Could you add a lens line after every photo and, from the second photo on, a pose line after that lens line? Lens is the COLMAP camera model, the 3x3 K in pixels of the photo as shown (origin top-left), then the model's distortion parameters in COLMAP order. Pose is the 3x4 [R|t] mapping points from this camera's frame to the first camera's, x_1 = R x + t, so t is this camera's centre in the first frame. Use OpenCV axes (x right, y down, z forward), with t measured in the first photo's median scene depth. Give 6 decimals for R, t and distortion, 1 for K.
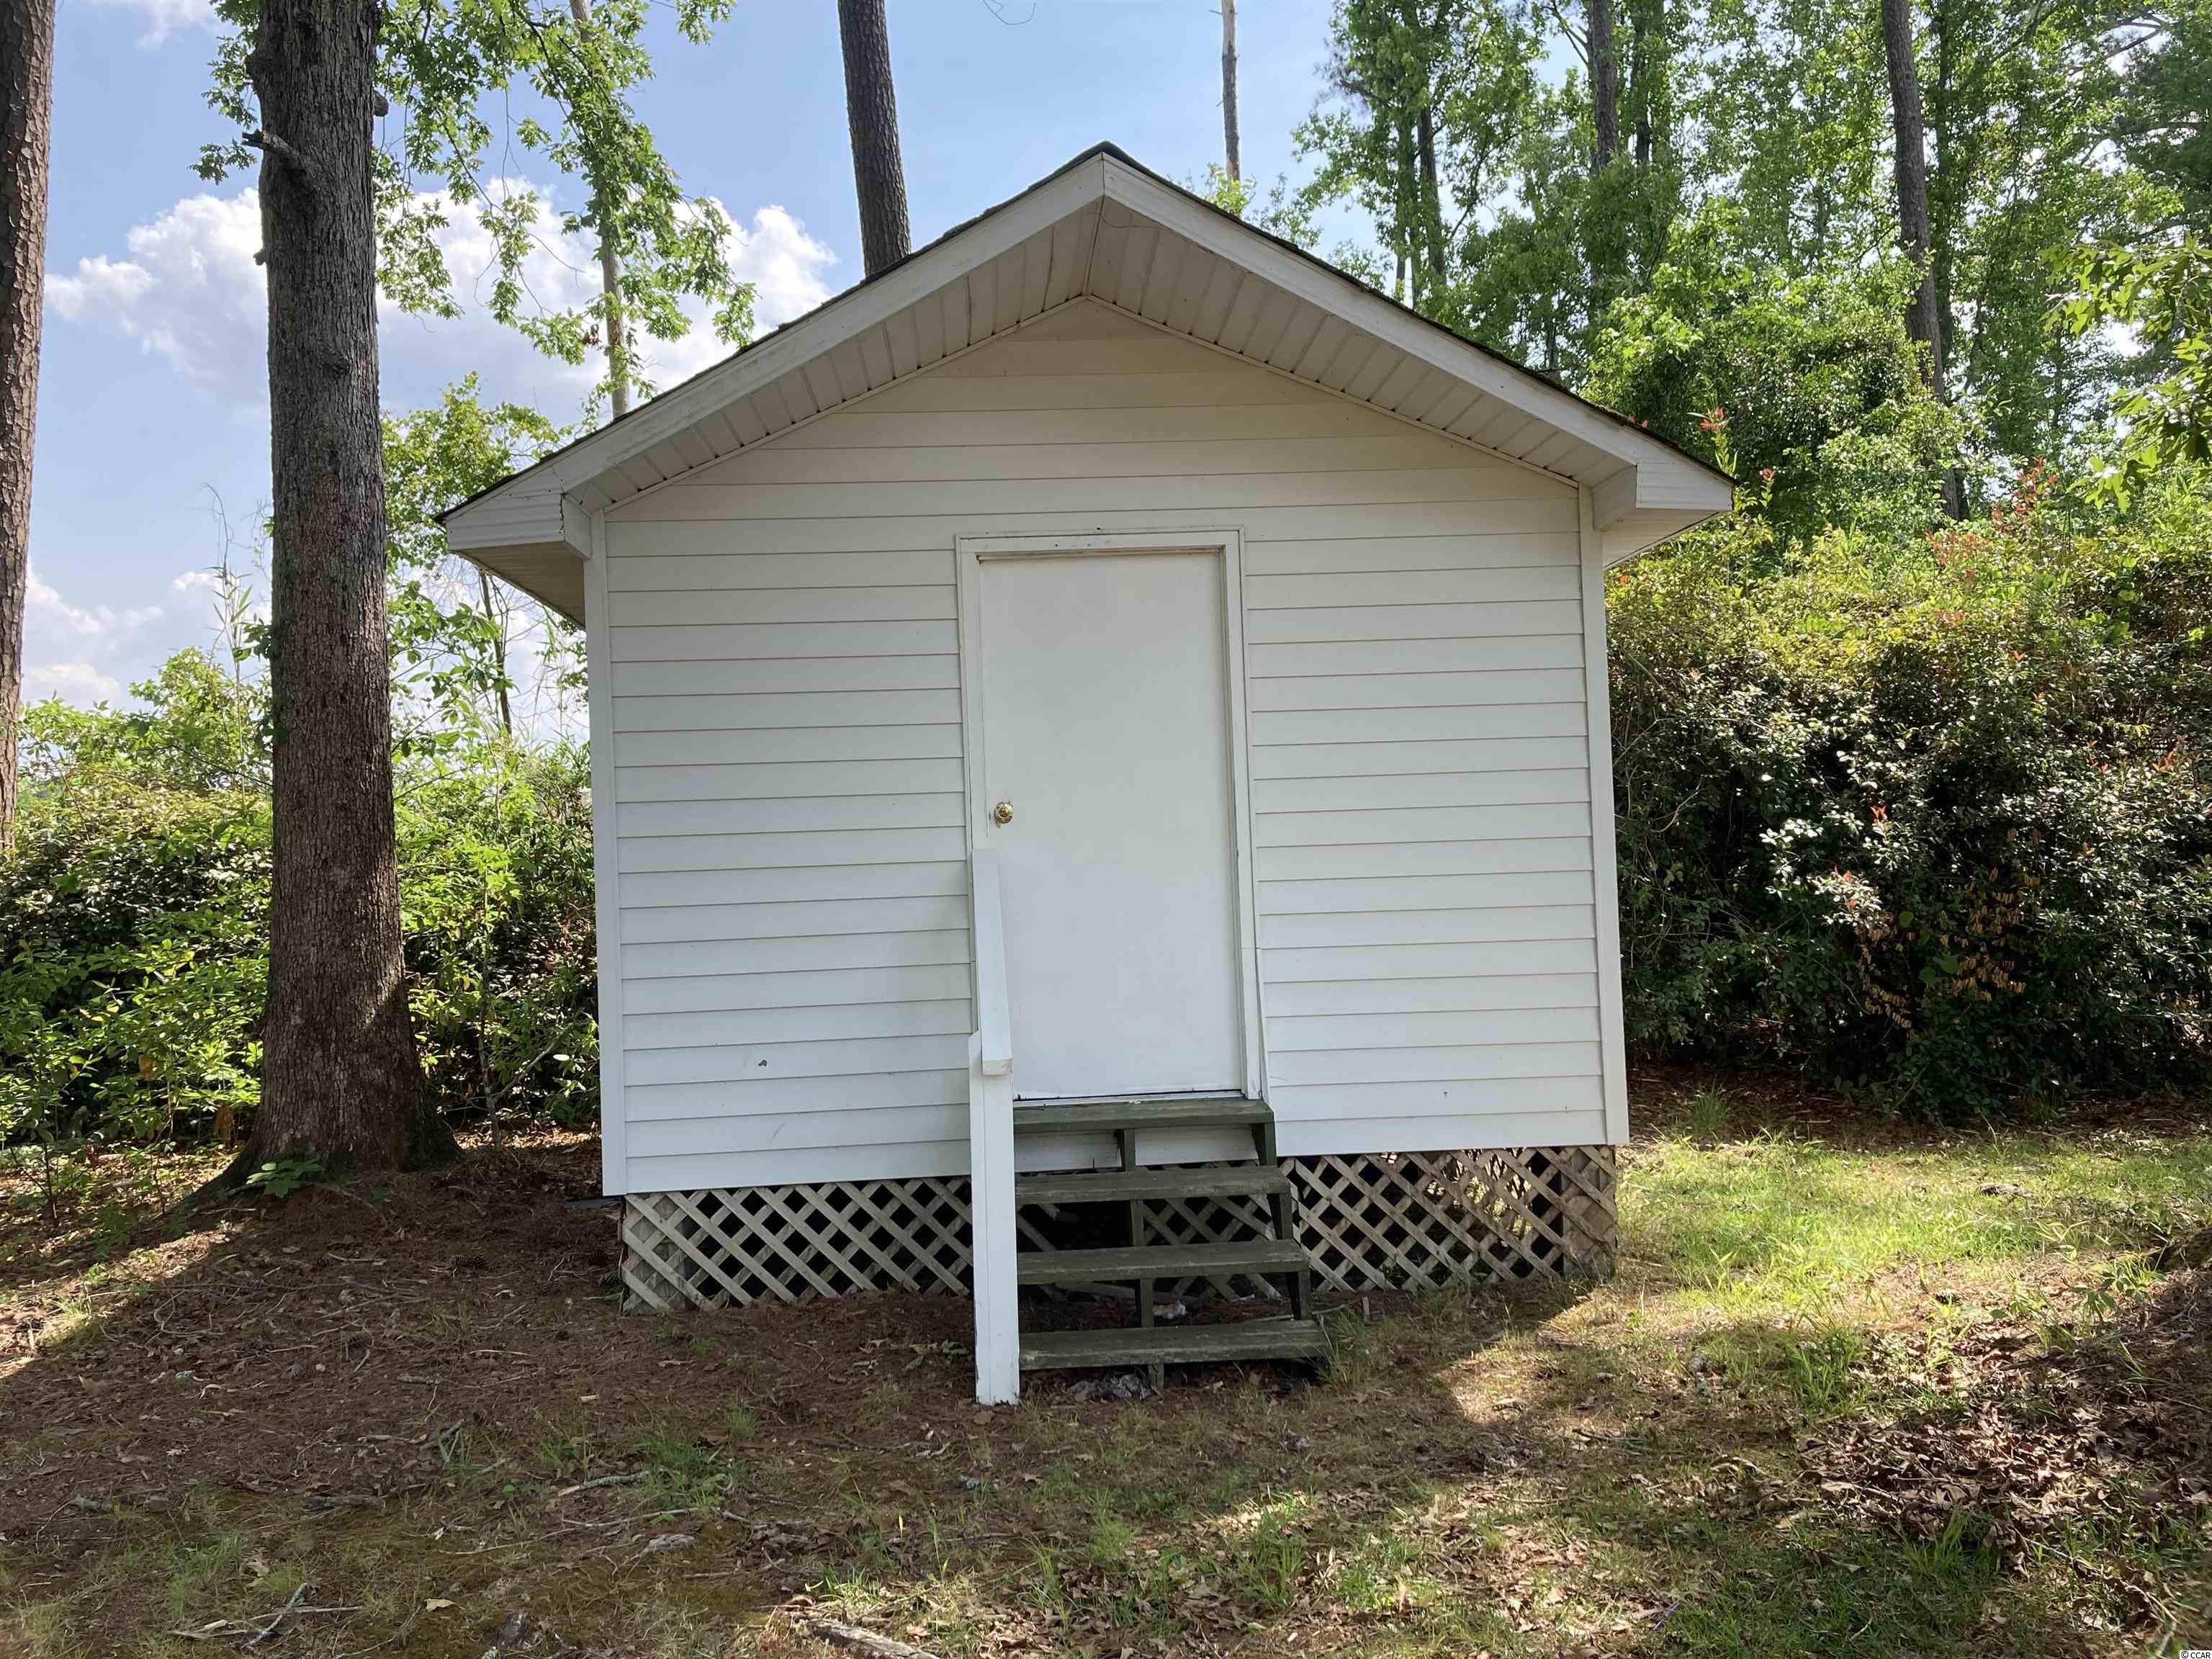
lens RADIAL K [[1821.3, 0, 1109.8], [0, 1821.3, 813.6], [0, 0, 1]] dist [0.018764, 0.018777]
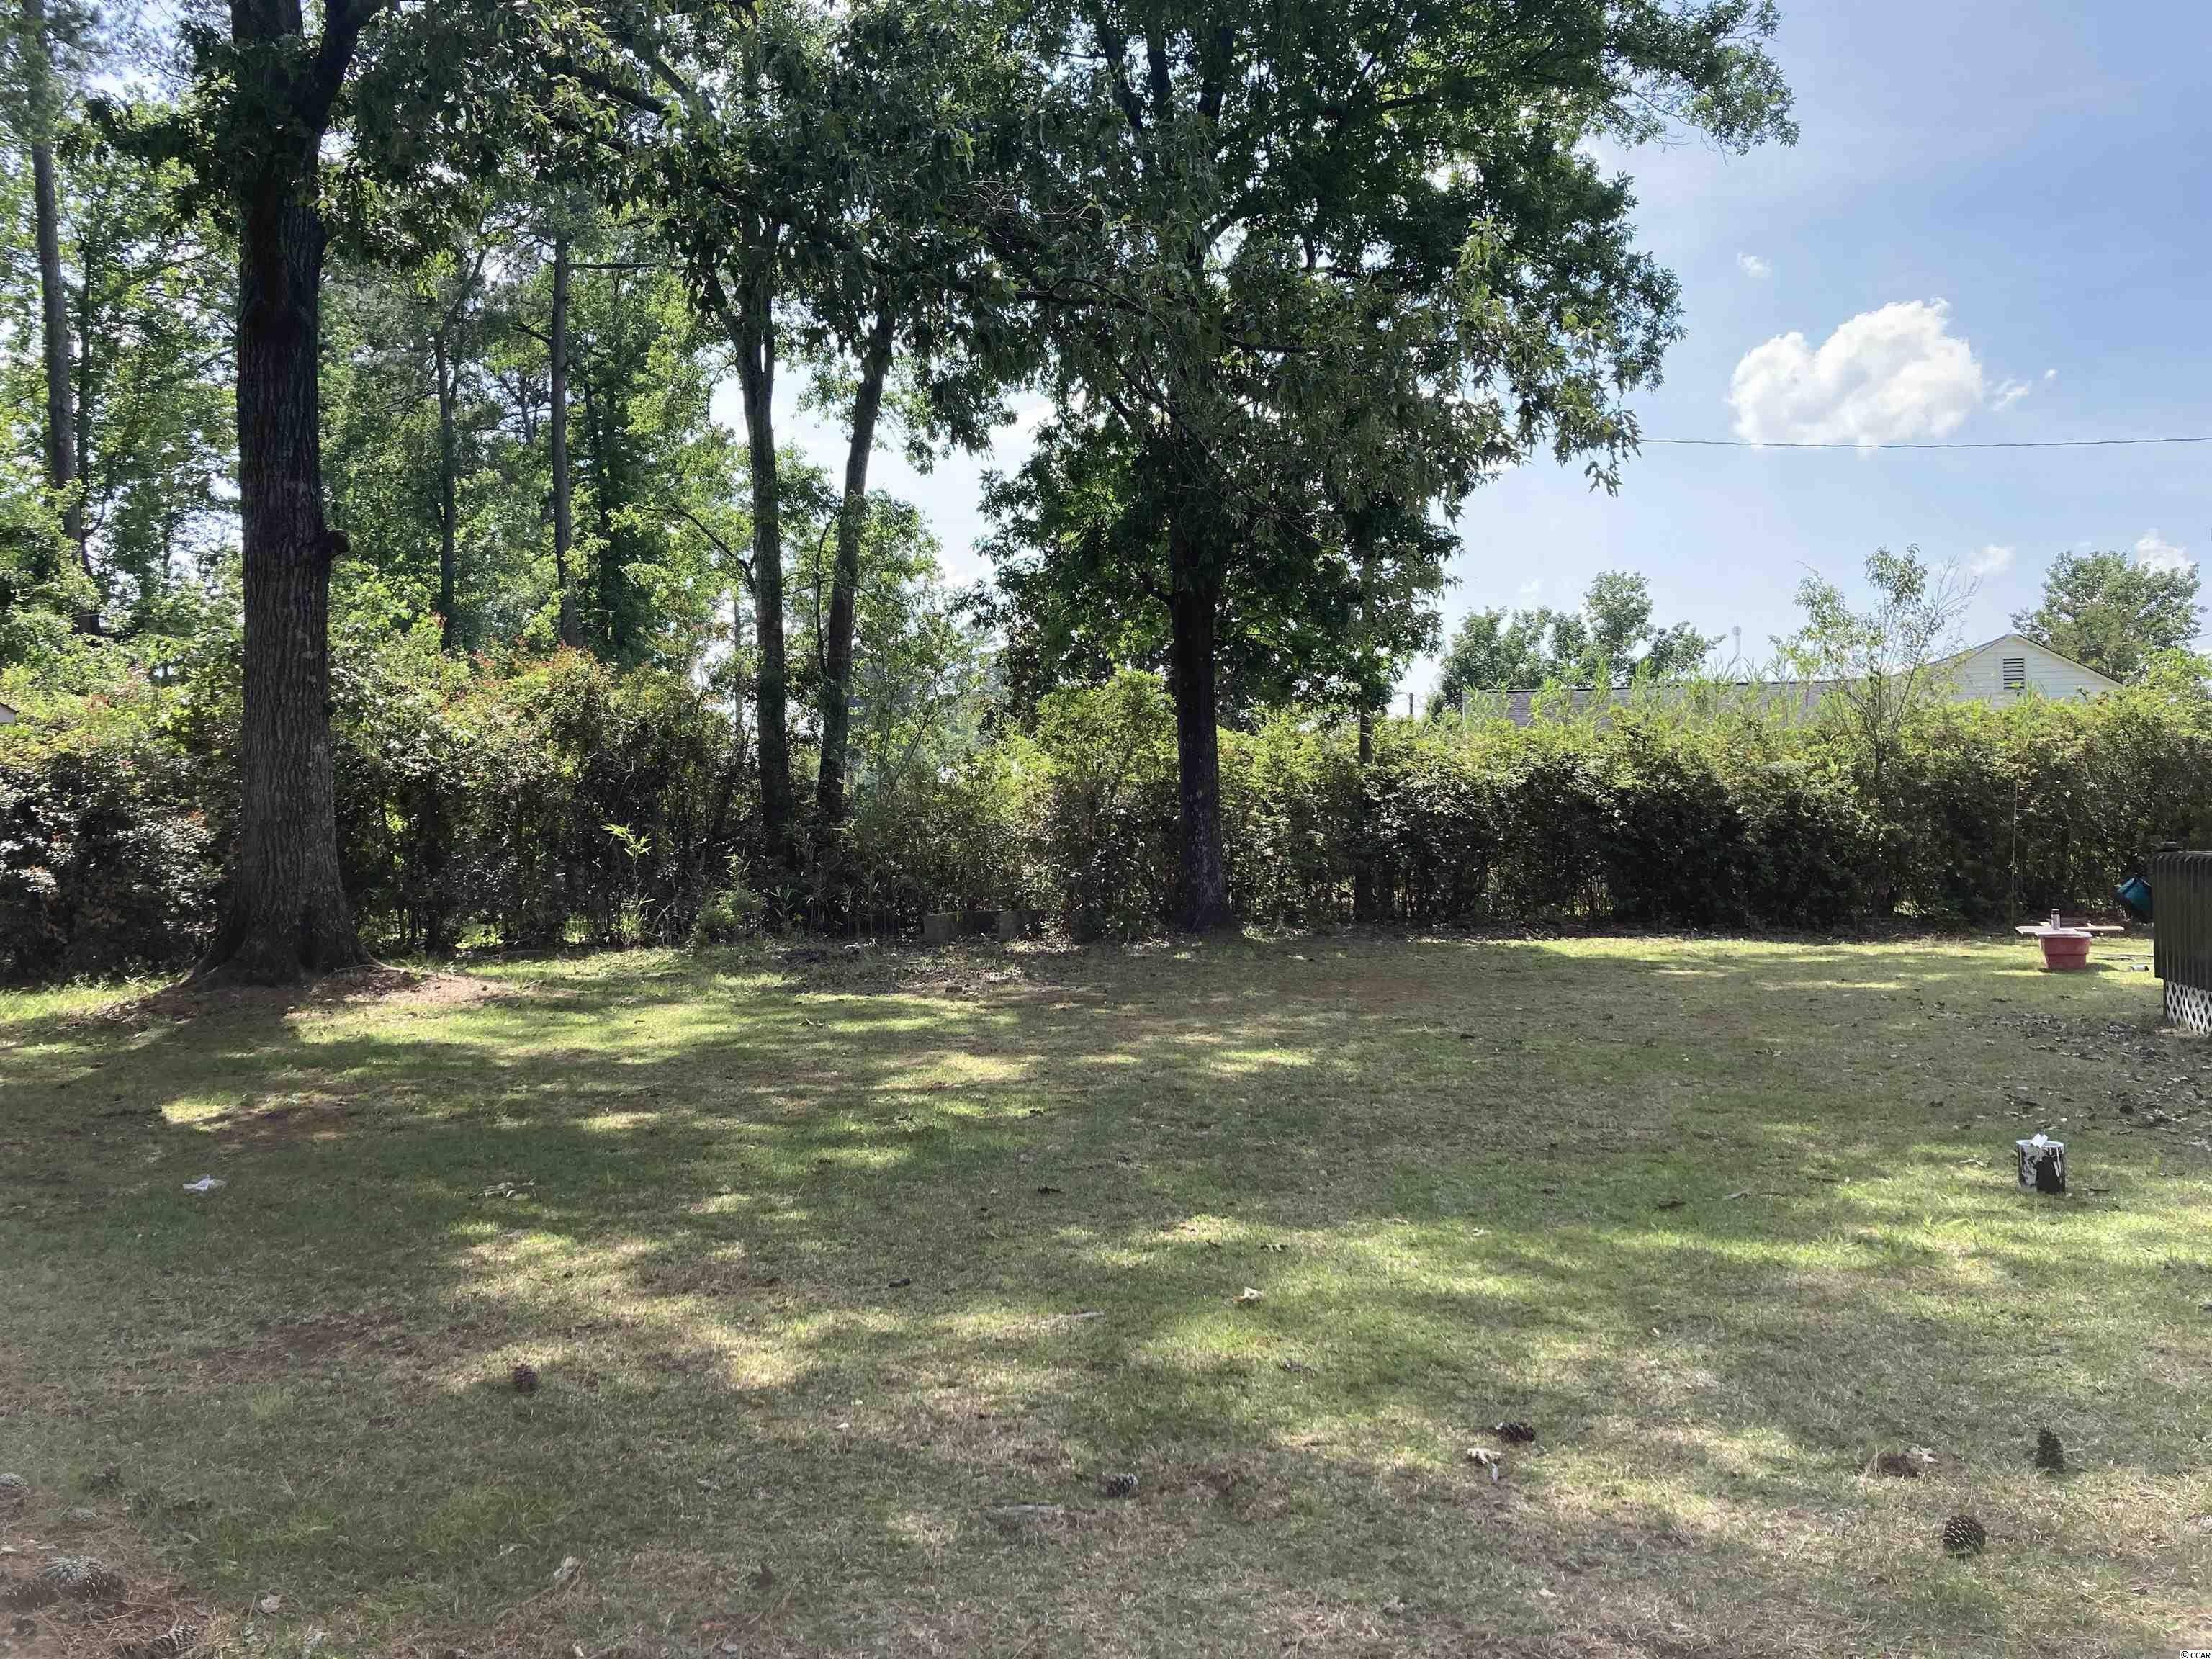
lens RADIAL K [[1821.3, 0, 1112.1], [0, 1821.3, 811.9], [0, 0, 1]] dist [0.018764, 0.018777]
pose [[0.584339, 0.025372, 0.811113, -0.523843], [-0.014556, 0.999678, -0.020785, -0.003981], [-0.811379, 0.000339, 0.584520, -1.094719]]
